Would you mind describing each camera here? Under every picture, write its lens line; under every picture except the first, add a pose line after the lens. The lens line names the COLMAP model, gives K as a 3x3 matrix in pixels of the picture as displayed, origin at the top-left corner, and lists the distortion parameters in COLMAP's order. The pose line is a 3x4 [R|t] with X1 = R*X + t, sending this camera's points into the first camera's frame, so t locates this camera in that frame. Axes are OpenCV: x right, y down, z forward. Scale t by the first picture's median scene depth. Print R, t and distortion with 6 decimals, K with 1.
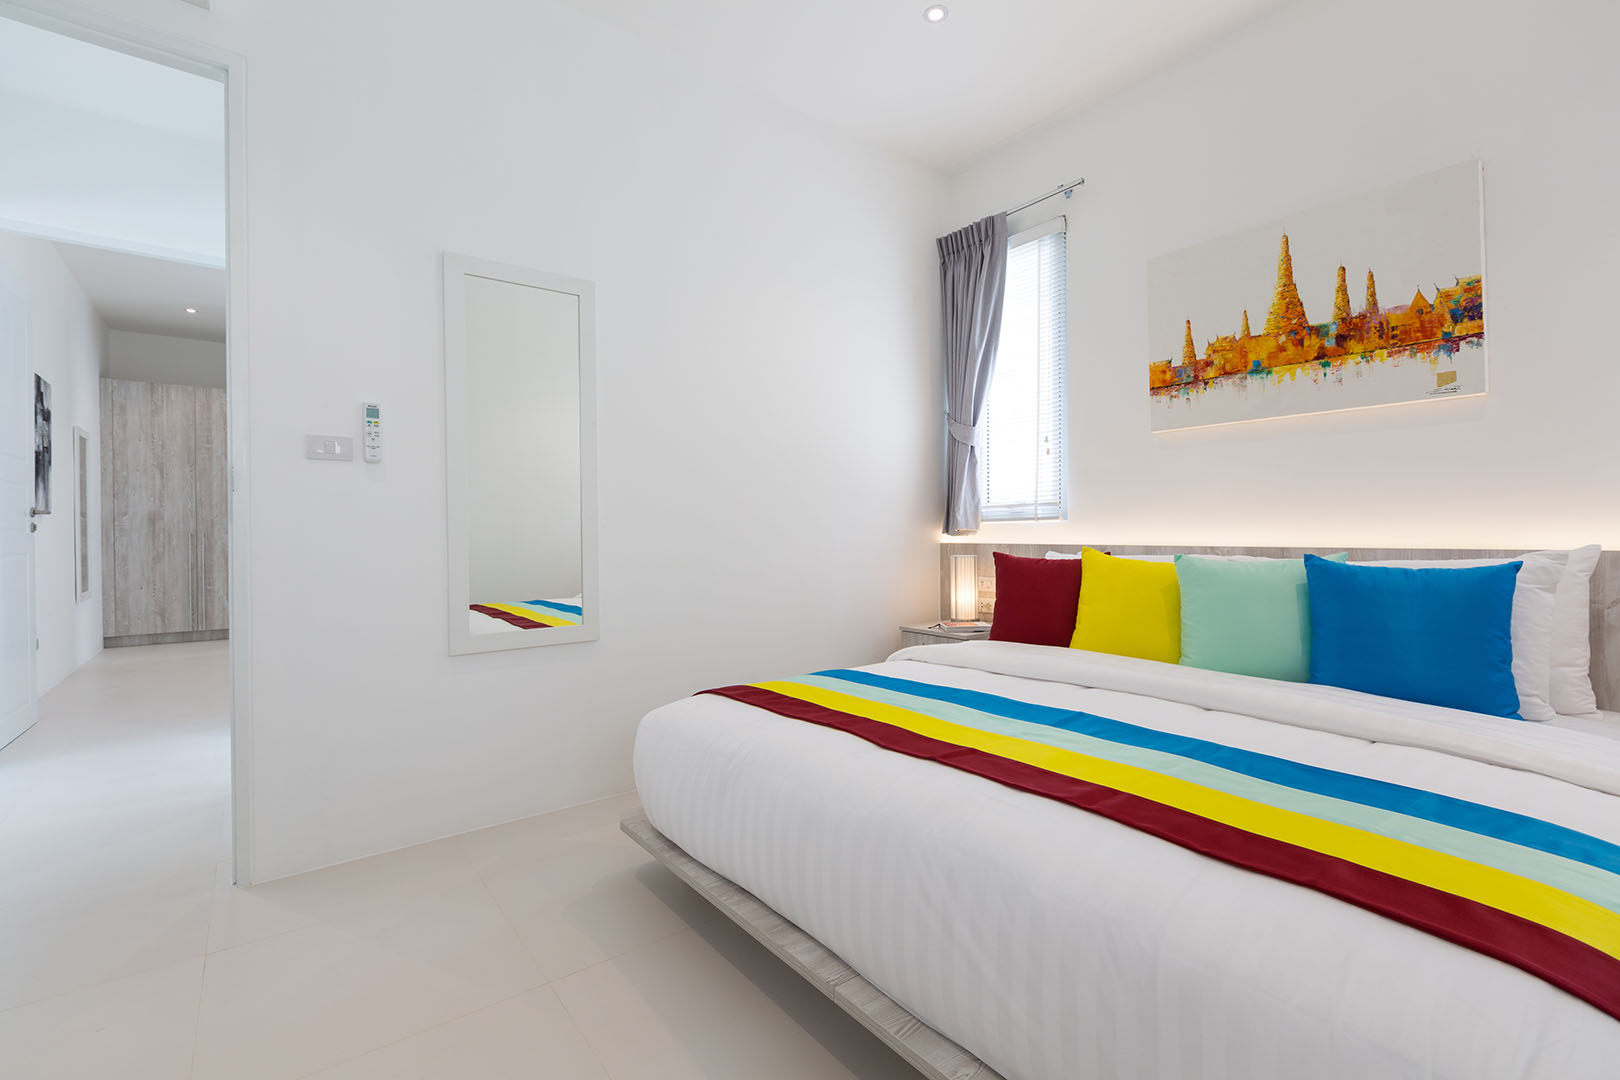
lens RADIAL K [[736.4, 0, 810.0], [0, 736.4, 540.0], [0, 0, 1]] dist [0.000712, -0.000584]
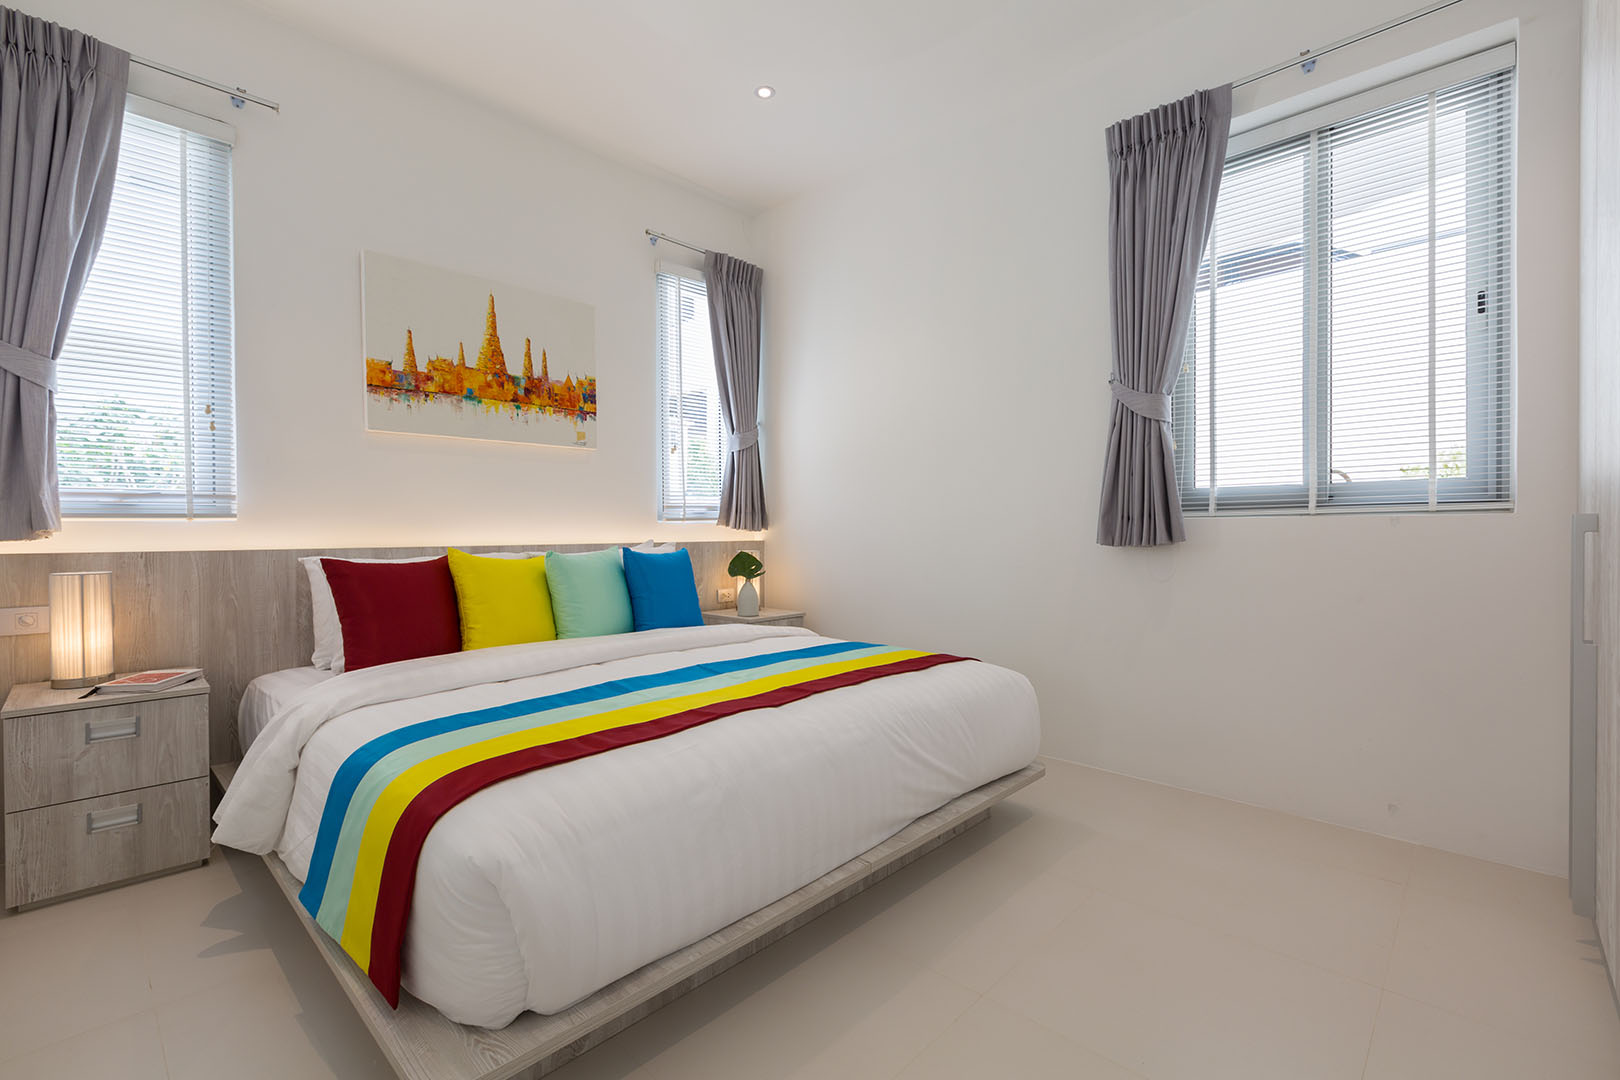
lens RADIAL K [[736.4, 0, 810.0], [0, 736.4, 540.0], [0, 0, 1]] dist [0.000712, -0.000584]
pose [[-0.180695, -0.005392, 0.983524, -0.676516], [0.016290, 0.999831, 0.008474, -0.001623], [-0.983404, 0.017552, -0.180576, 0.700920]]
